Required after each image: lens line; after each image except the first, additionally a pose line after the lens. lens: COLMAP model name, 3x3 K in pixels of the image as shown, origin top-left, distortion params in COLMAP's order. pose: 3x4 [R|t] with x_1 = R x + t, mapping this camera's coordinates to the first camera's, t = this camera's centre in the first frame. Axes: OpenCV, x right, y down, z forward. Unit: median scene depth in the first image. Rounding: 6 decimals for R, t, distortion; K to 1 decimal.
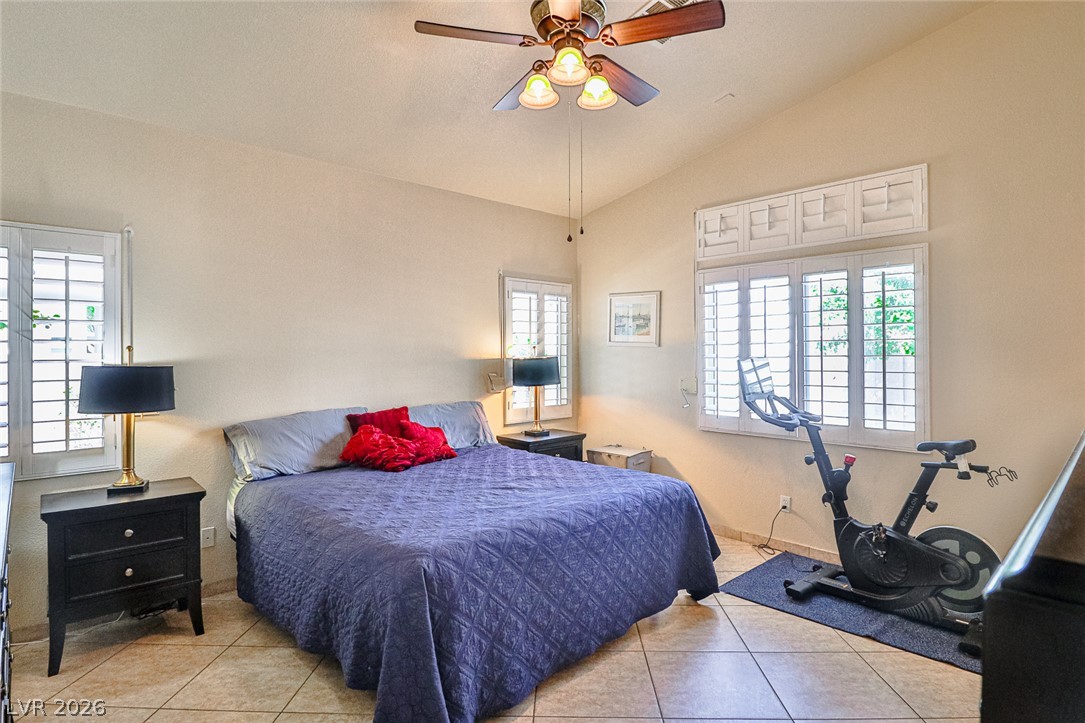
lens RADIAL K [[570.3, 0, 546.2], [0, 570.3, 353.6], [0, 0, 1]] dist [-0.001325, -0.012852]
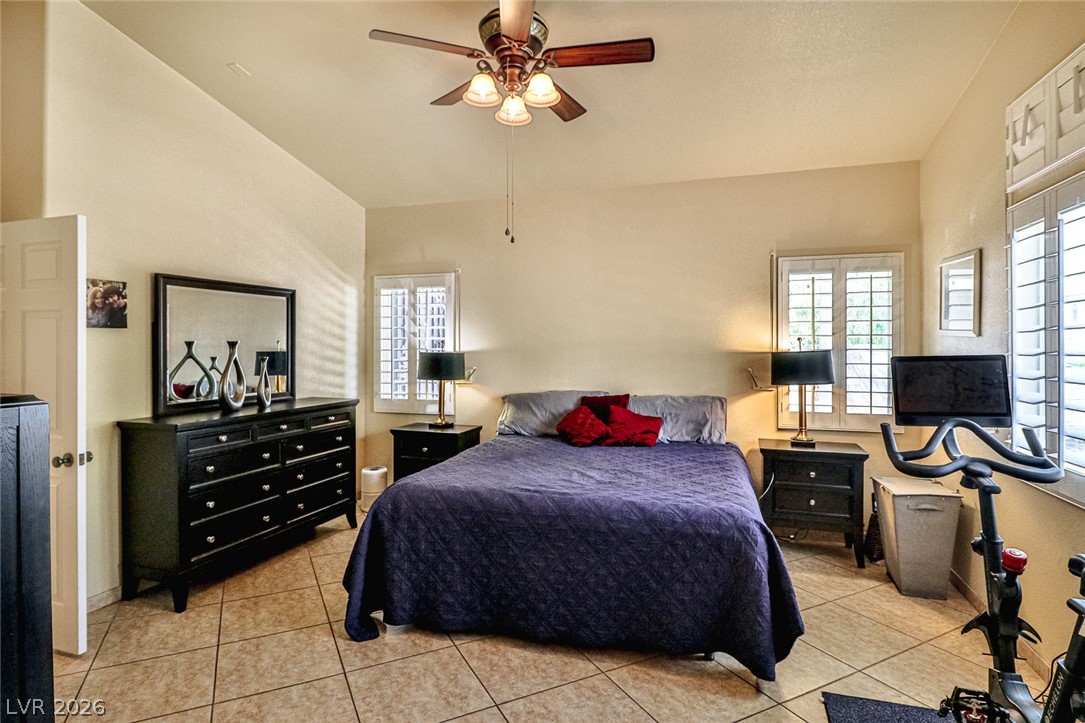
lens RADIAL K [[570.3, 0, 530.0], [0, 570.3, 343.9], [0, 0, 1]] dist [-0.001325, -0.012852]
pose [[0.466037, 0.000693, -0.884765, 0.586524], [-0.003937, 0.999991, -0.001290, -0.001256], [0.884757, 0.004085, 0.466036, 0.301319]]
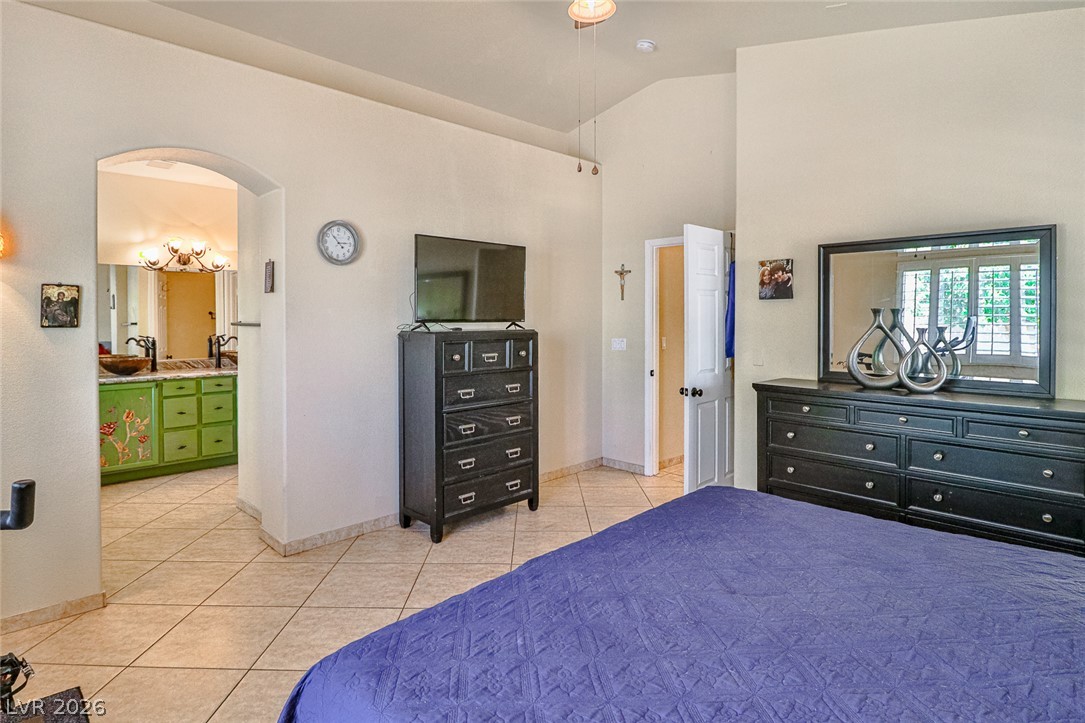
lens RADIAL K [[570.3, 0, 525.3], [0, 570.3, 321.2], [0, 0, 1]] dist [-0.001325, -0.012852]
pose [[-0.999941, 0.005041, -0.009595, 0.082329], [0.004908, 0.999892, 0.013833, -0.000521], [0.009664, 0.013785, -0.999858, 1.045567]]
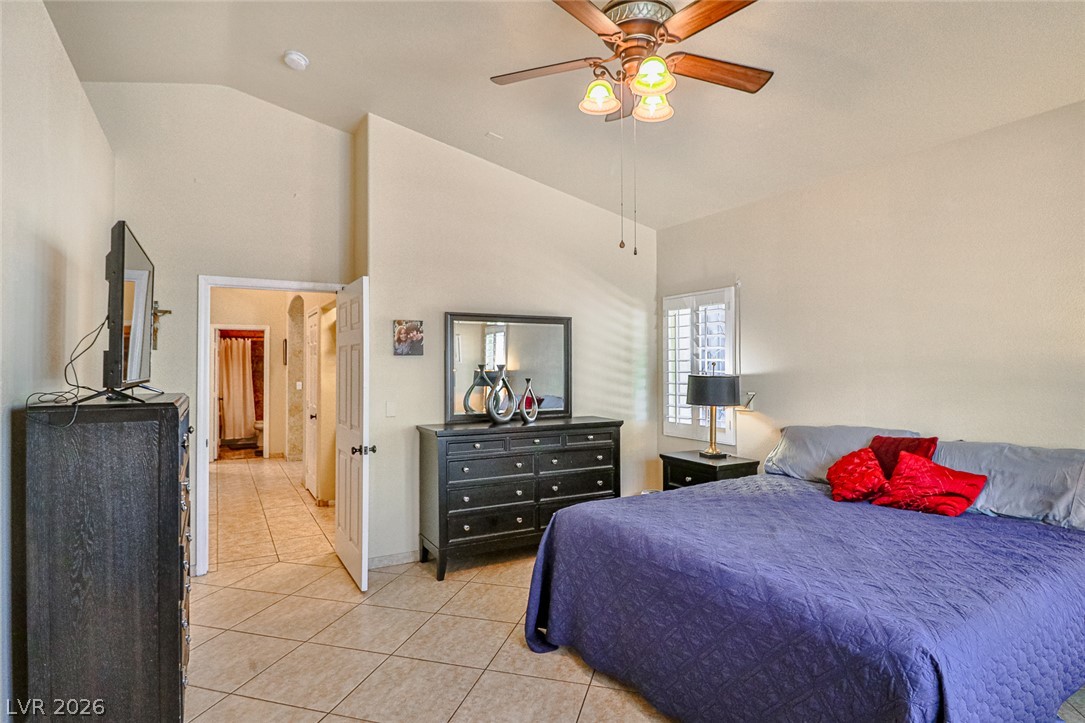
lens RADIAL K [[570.3, 0, 534.2], [0, 570.3, 357.2], [0, 0, 1]] dist [-0.001325, -0.012852]
pose [[-0.251023, -0.011380, -0.967914, 0.589977], [-0.000417, 0.999932, -0.011649, -0.006267], [0.967981, -0.002520, -0.251011, 0.619436]]
